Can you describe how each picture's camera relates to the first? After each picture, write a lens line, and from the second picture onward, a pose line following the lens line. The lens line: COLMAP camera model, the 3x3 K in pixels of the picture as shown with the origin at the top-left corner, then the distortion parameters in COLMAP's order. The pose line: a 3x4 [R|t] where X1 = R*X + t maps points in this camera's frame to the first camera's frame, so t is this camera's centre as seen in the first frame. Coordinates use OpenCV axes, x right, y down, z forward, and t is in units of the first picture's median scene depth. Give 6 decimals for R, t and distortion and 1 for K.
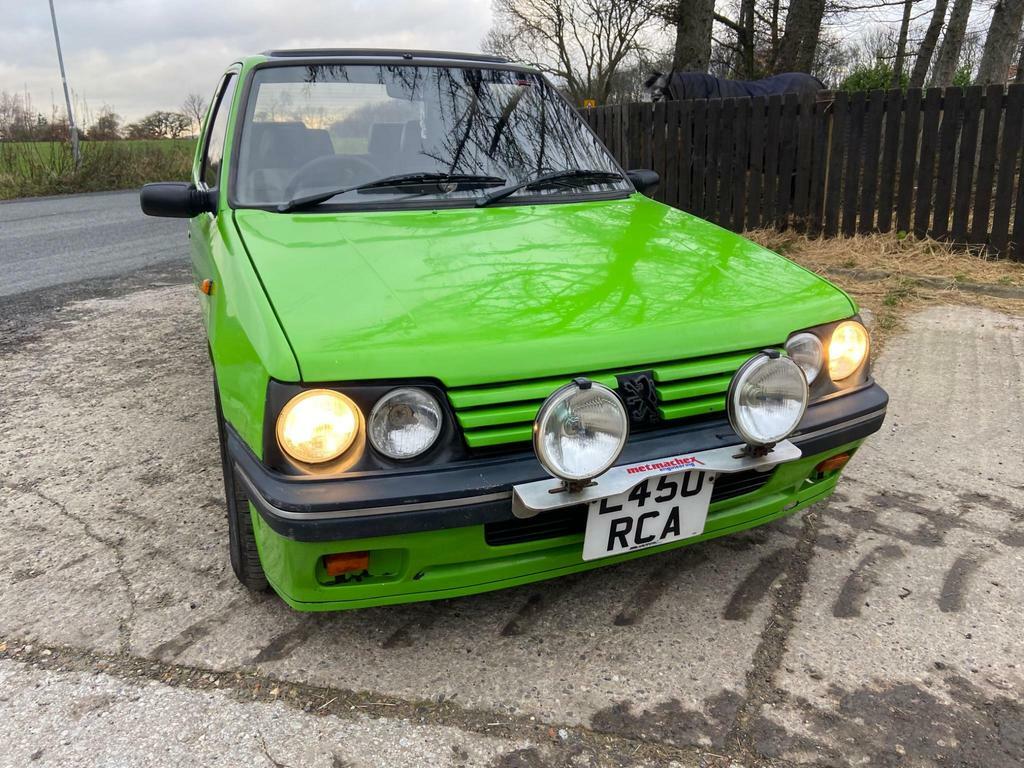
lens RADIAL K [[769.1, 0, 506.3], [0, 769.1, 368.8], [0, 0, 1]] dist [0.121401, -0.151149]
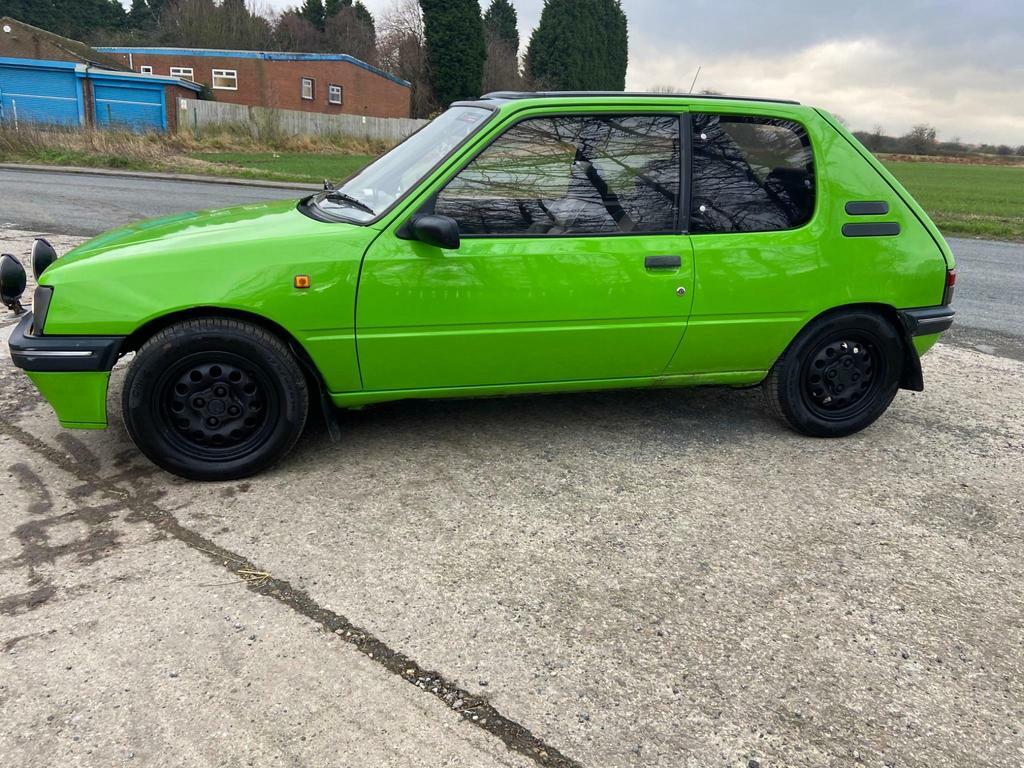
lens RADIAL K [[769.1, 0, 515.5], [0, 769.1, 372.6], [0, 0, 1]] dist [0.121401, -0.151149]
pose [[-0.153404, 0.293187, -0.943667, 1.628322], [-0.340622, 0.880754, 0.329013, -0.654225], [0.927601, 0.371906, -0.035245, 1.849009]]
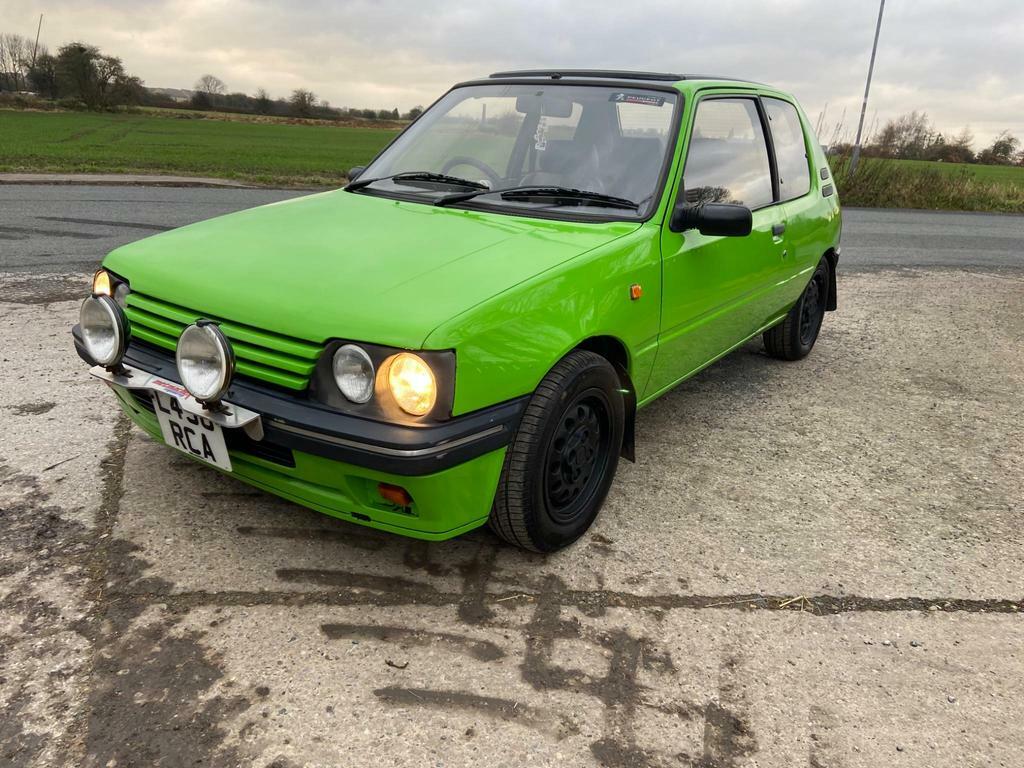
lens RADIAL K [[769.1, 0, 518.0], [0, 769.1, 379.9], [0, 0, 1]] dist [0.121401, -0.151149]
pose [[0.539560, 0.295070, -0.788549, 1.235249], [-0.304321, 0.941605, 0.144113, -0.201471], [0.785025, 0.162215, 0.597848, 0.538703]]
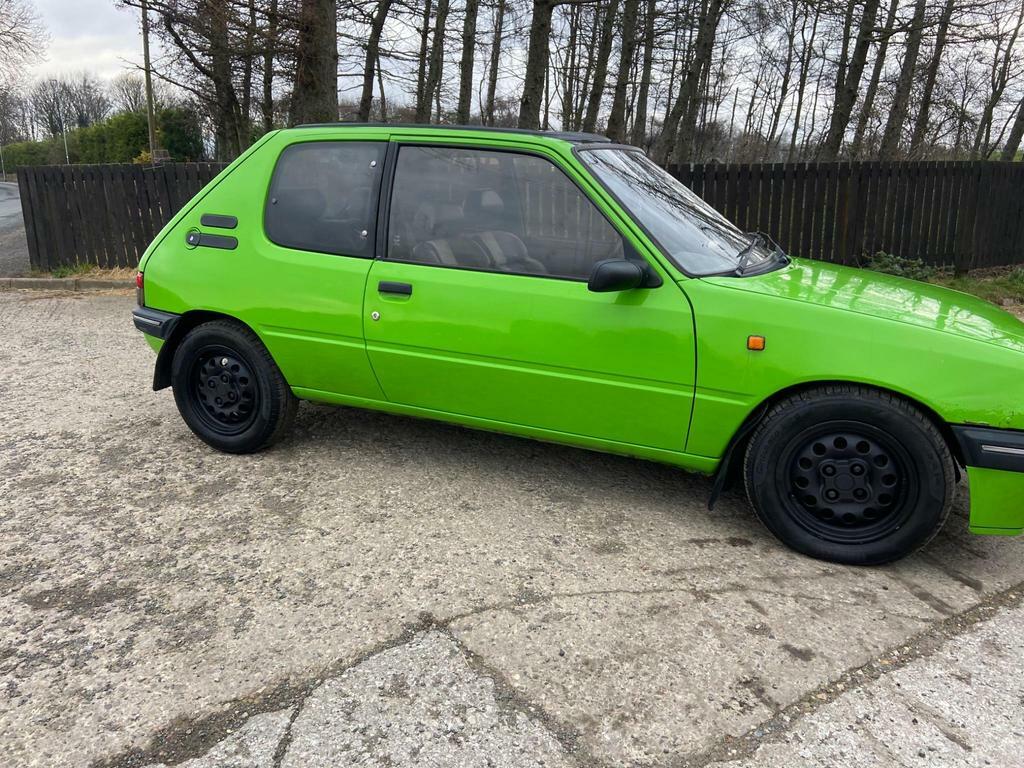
lens RADIAL K [[769.1, 0, 512.9], [0, 769.1, 386.6], [0, 0, 1]] dist [0.121401, -0.151149]
pose [[0.709370, -0.170596, 0.683879, -1.580963], [0.190825, 0.980515, 0.046655, -0.178359], [-0.678513, 0.097405, 0.728102, 0.449702]]
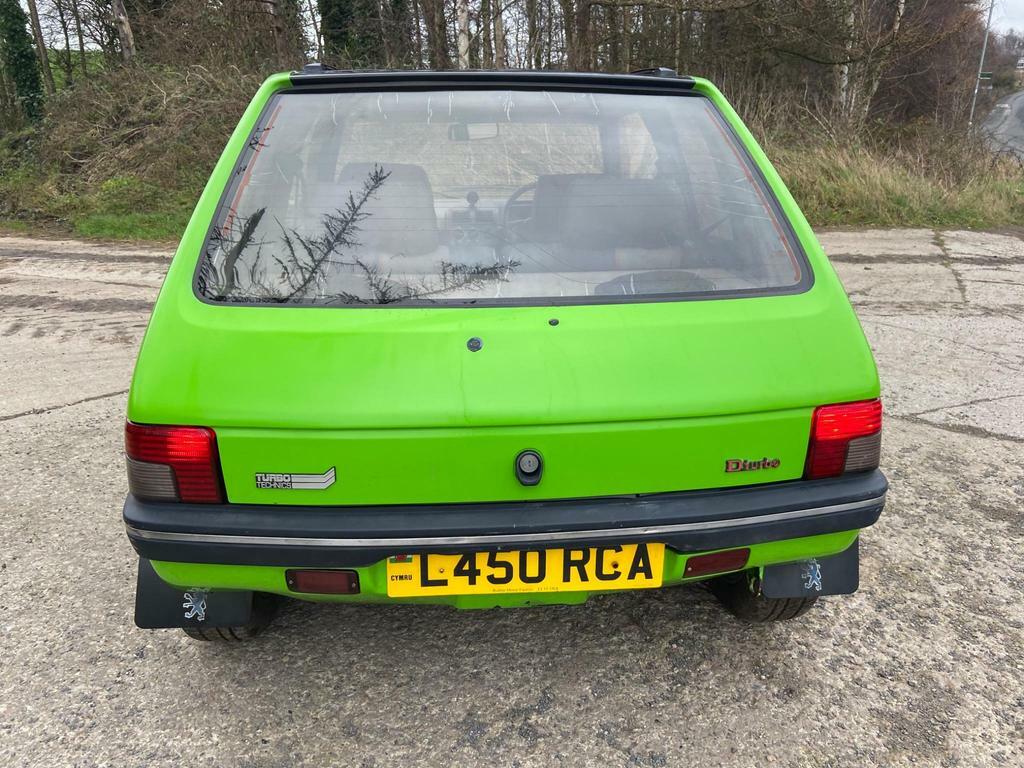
lens RADIAL K [[769.1, 0, 520.5], [0, 769.1, 380.1], [0, 0, 1]] dist [0.121401, -0.151149]
pose [[-0.958211, -0.084637, 0.273254, -0.779355], [0.089835, 0.817872, 0.568344, -1.030014], [-0.271590, 0.569141, -0.776091, 3.051275]]
